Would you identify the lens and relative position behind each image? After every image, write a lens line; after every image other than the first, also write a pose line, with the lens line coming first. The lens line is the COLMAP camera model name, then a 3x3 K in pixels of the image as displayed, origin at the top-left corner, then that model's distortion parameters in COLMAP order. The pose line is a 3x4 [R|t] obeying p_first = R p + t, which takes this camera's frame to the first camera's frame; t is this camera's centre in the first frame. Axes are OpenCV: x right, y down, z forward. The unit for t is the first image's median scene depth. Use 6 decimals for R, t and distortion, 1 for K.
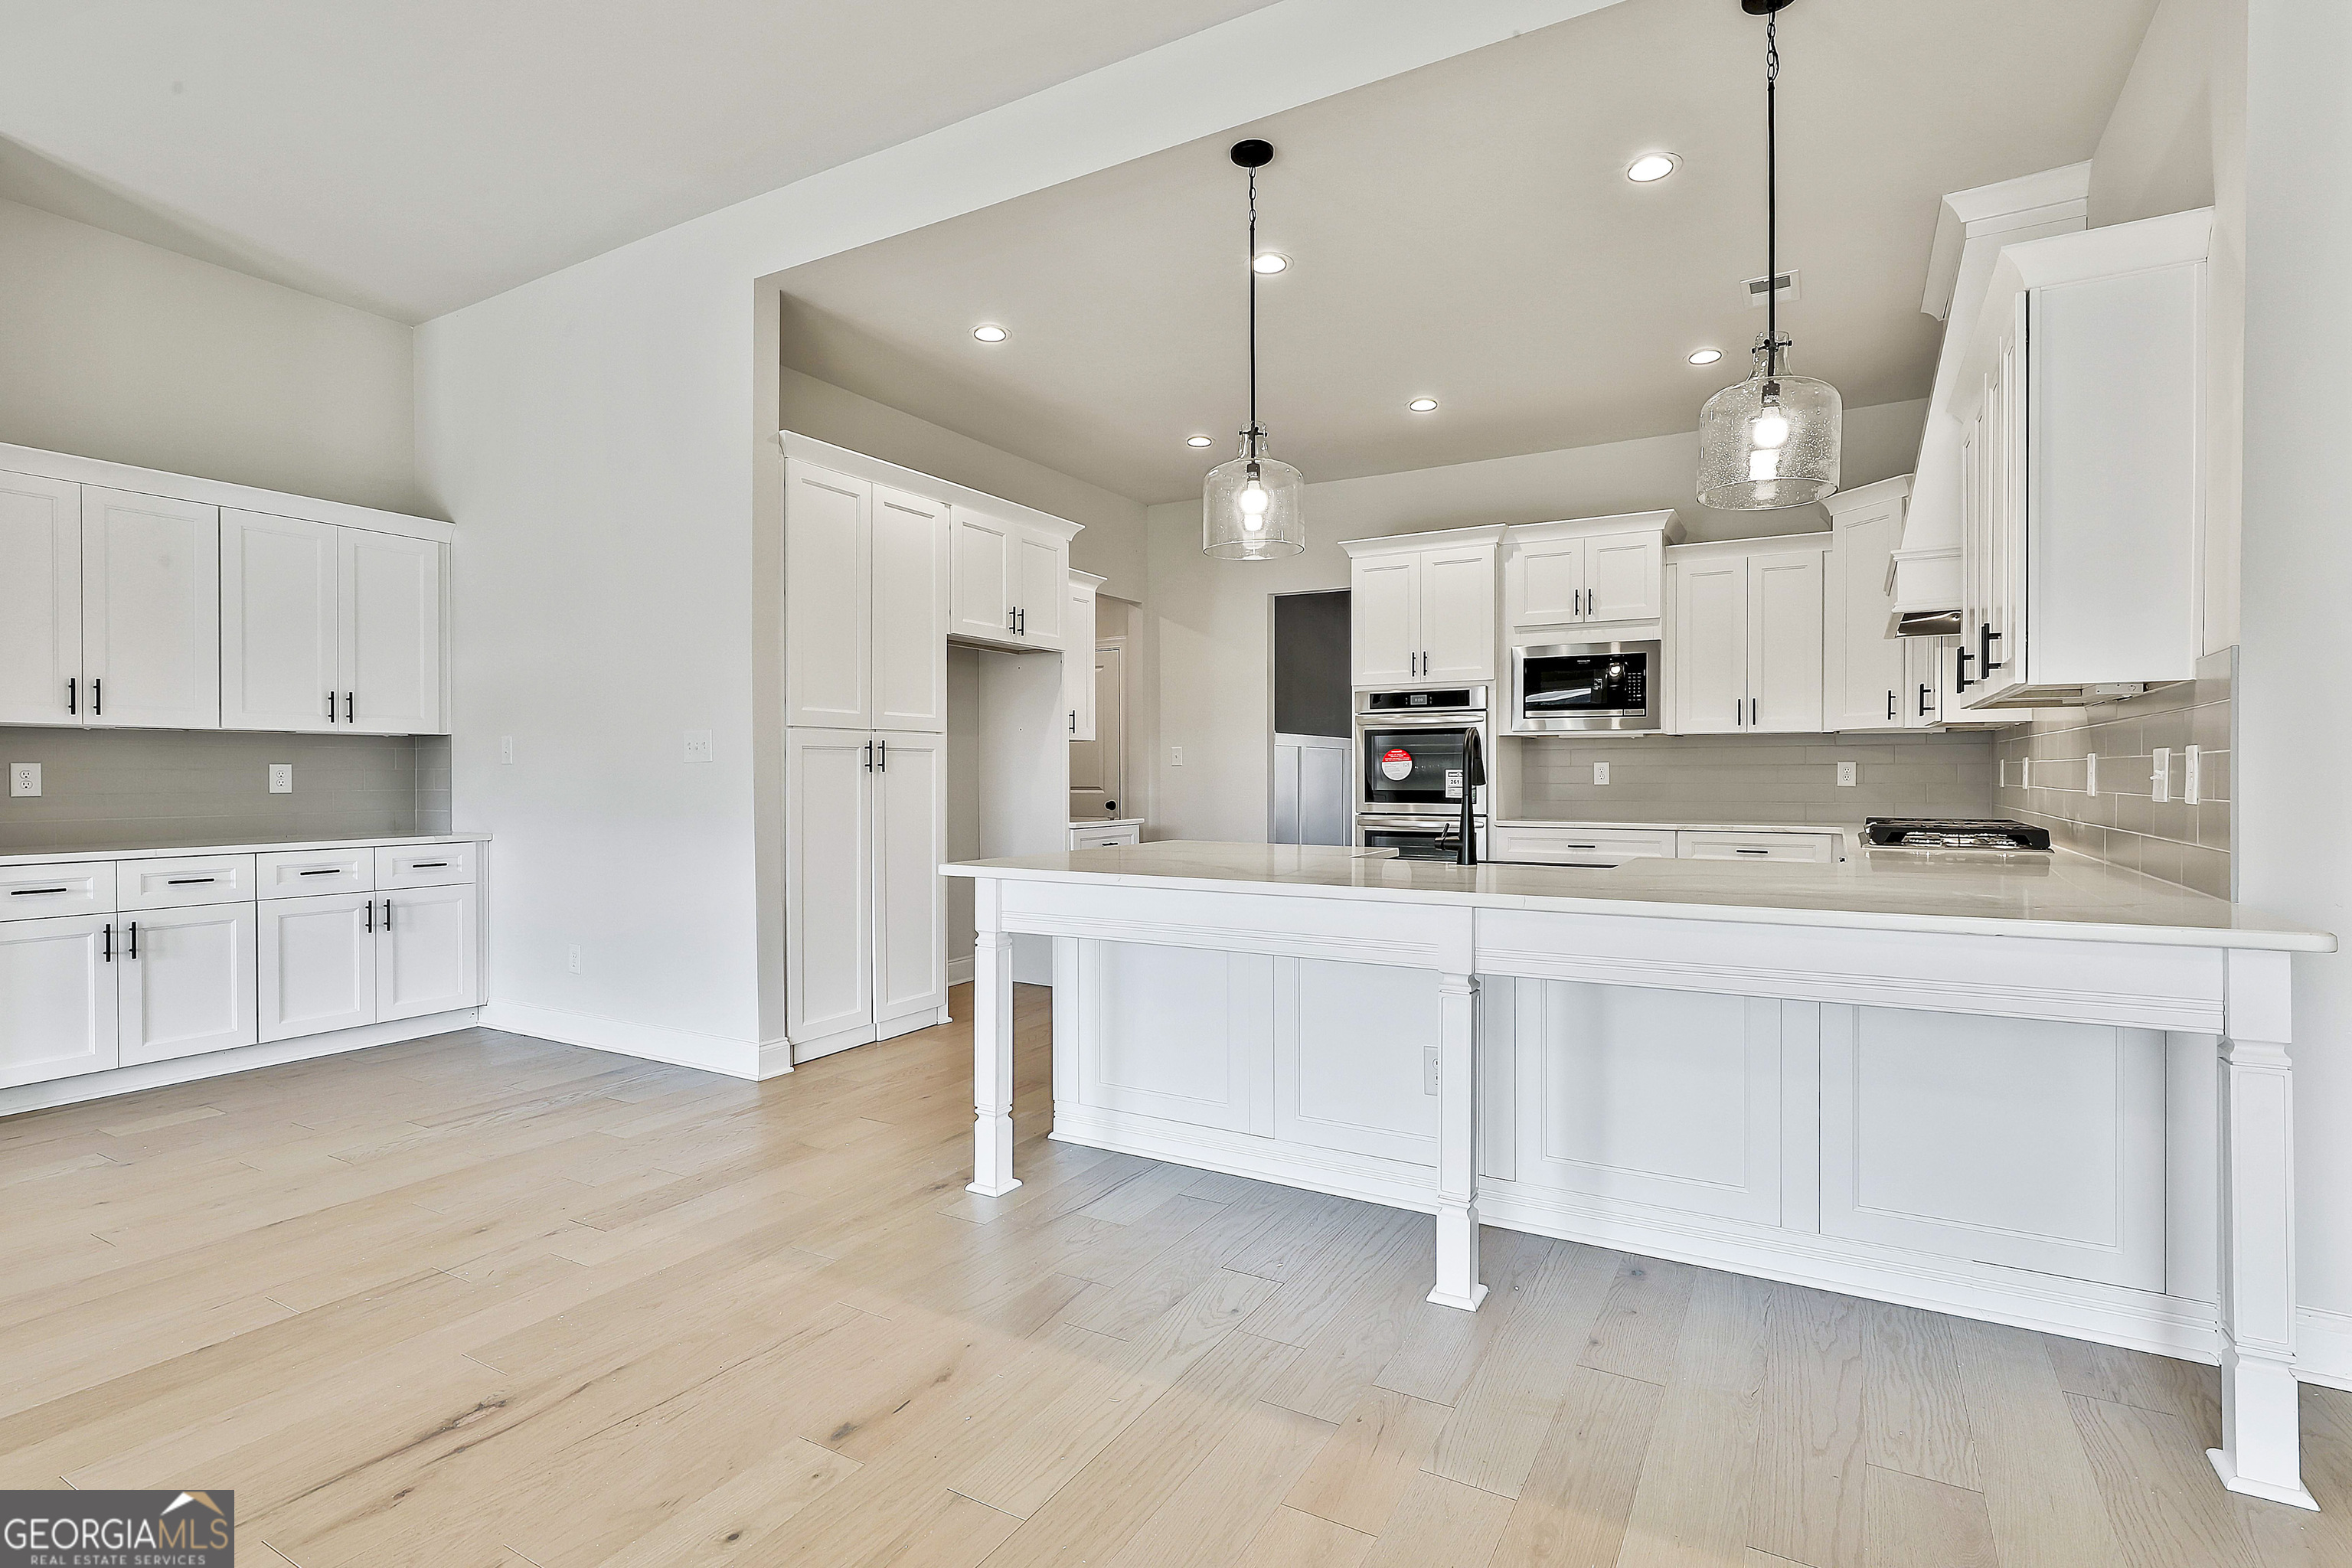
lens RADIAL K [[1134.9, 0, 1184.3], [0, 1134.9, 780.1], [0, 0, 1]] dist [-0.004614, 0.004245]
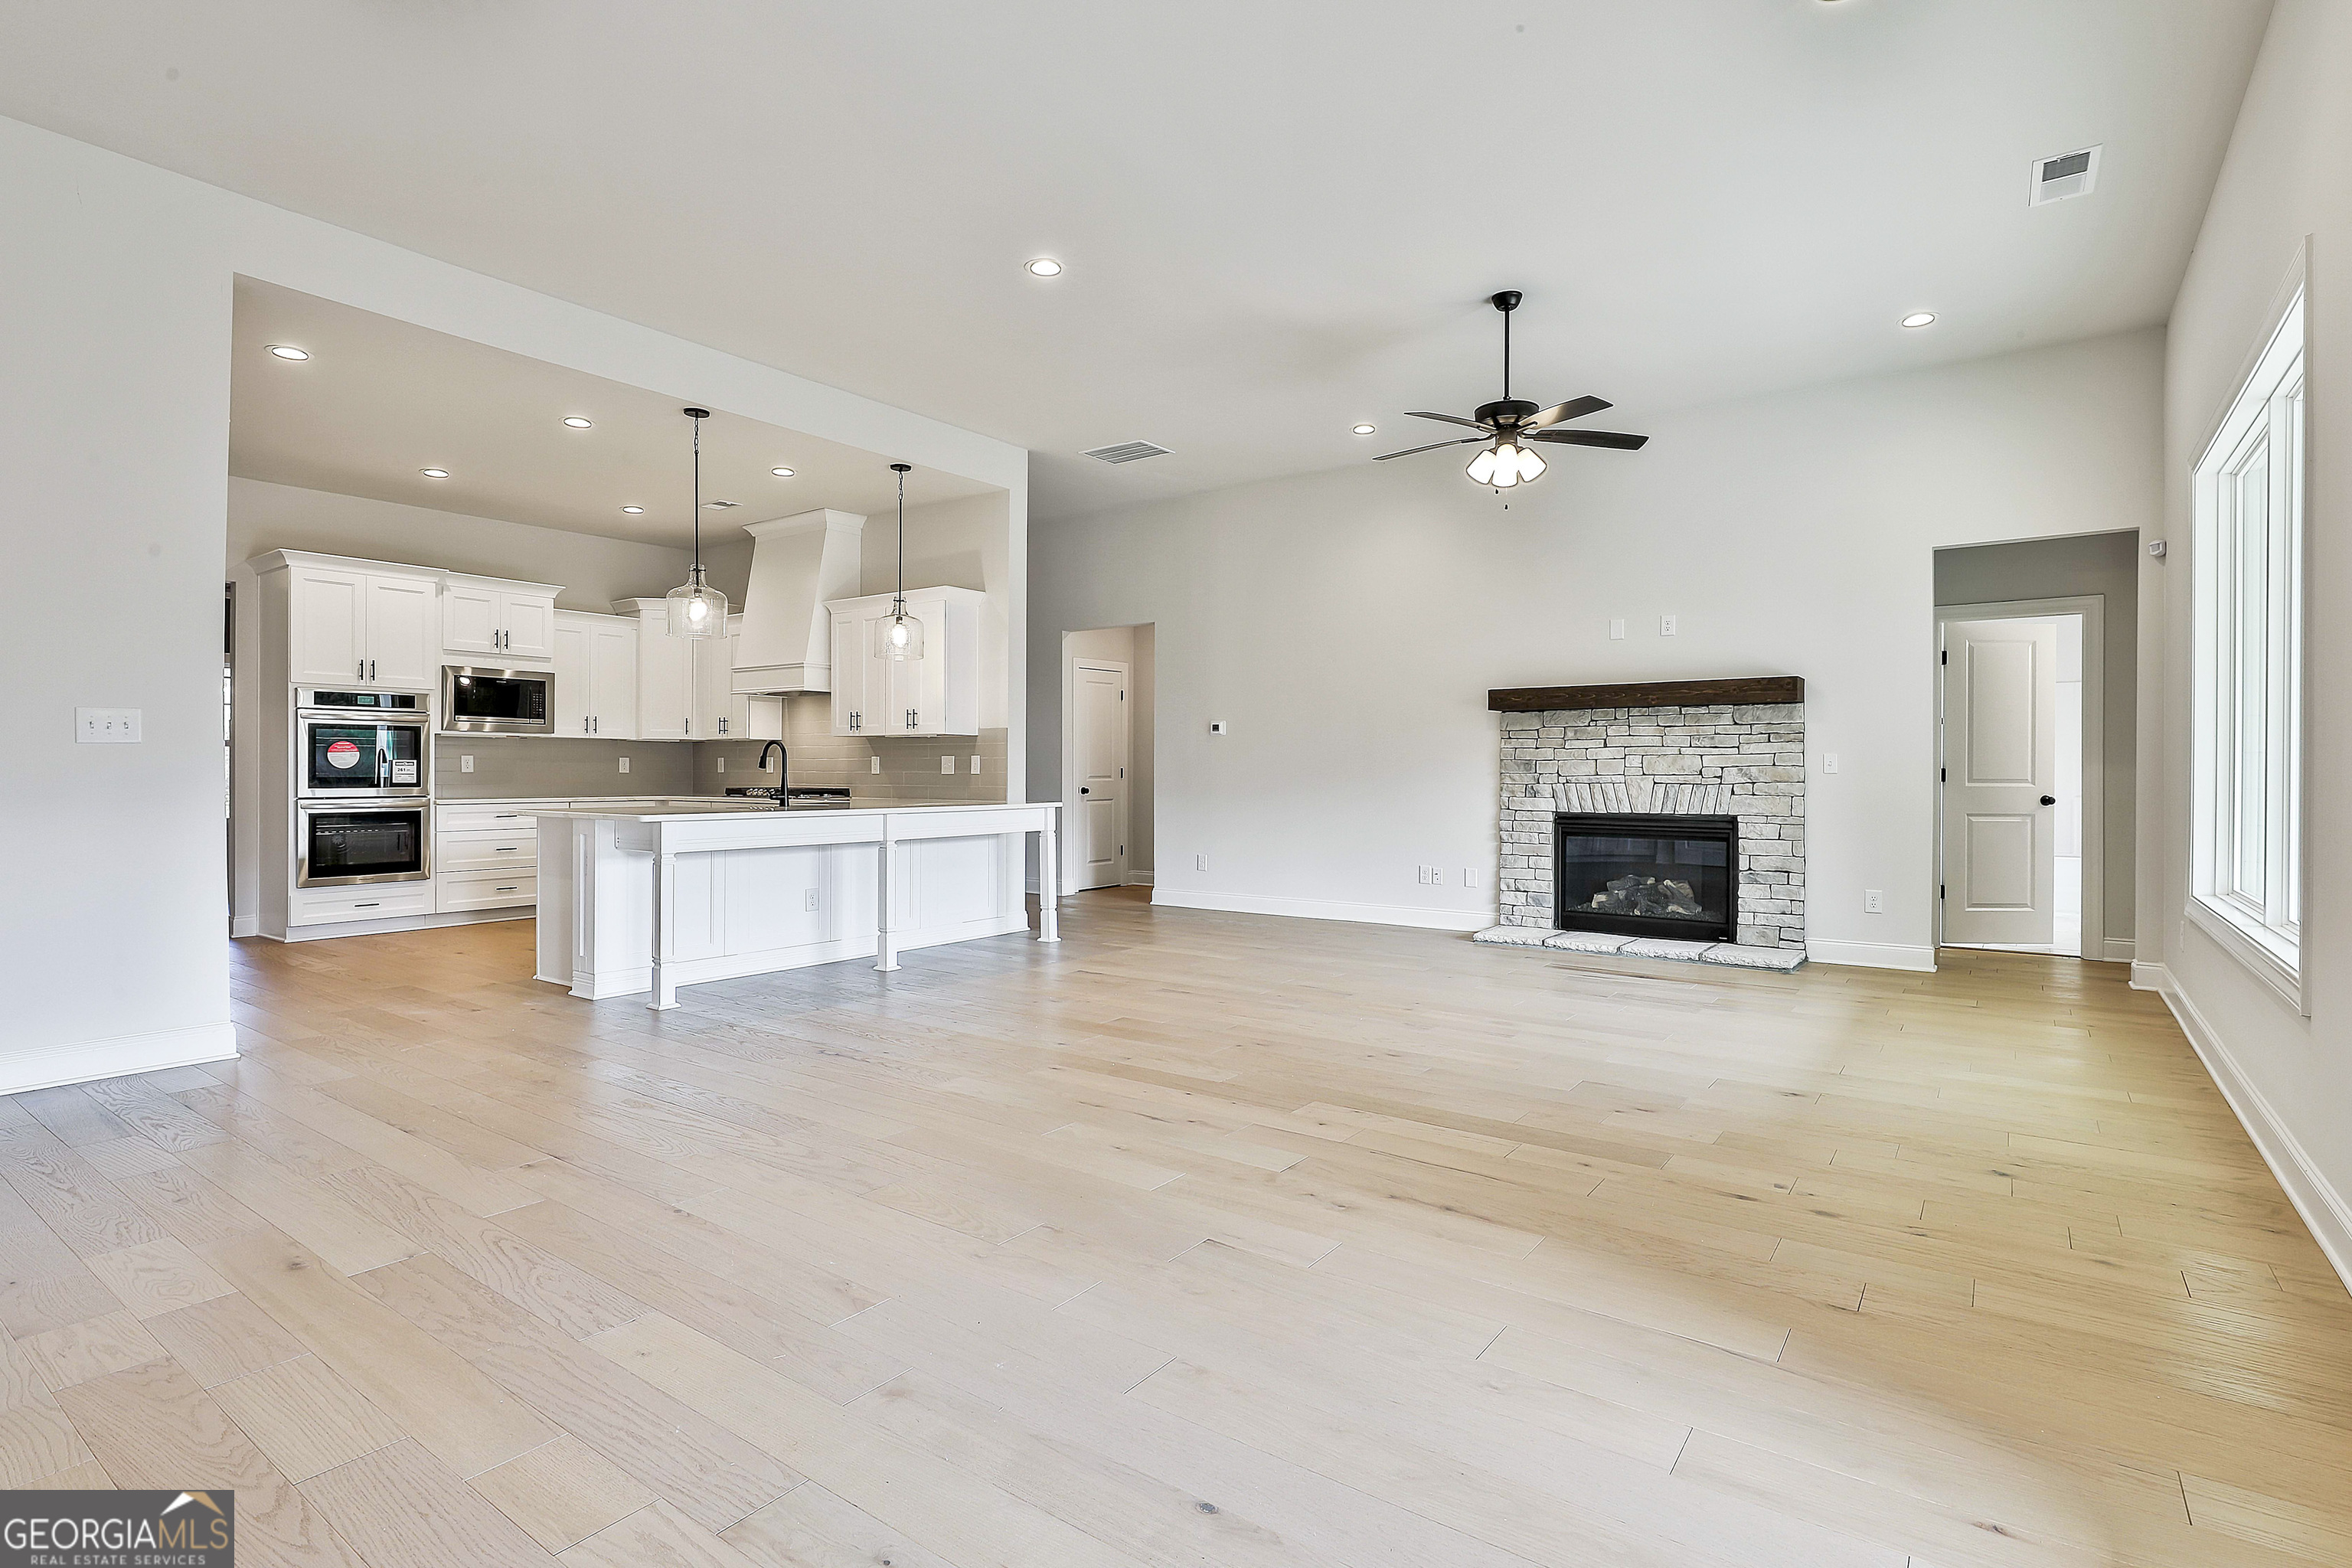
lens RADIAL K [[1134.9, 0, 1174.3], [0, 1134.9, 772.9], [0, 0, 1]] dist [-0.004614, 0.004245]
pose [[0.116386, -0.000106, 0.993204, -1.081093], [0.003093, 0.999995, -0.000256, 0.009641], [-0.993199, 0.003102, 0.116386, 0.033857]]
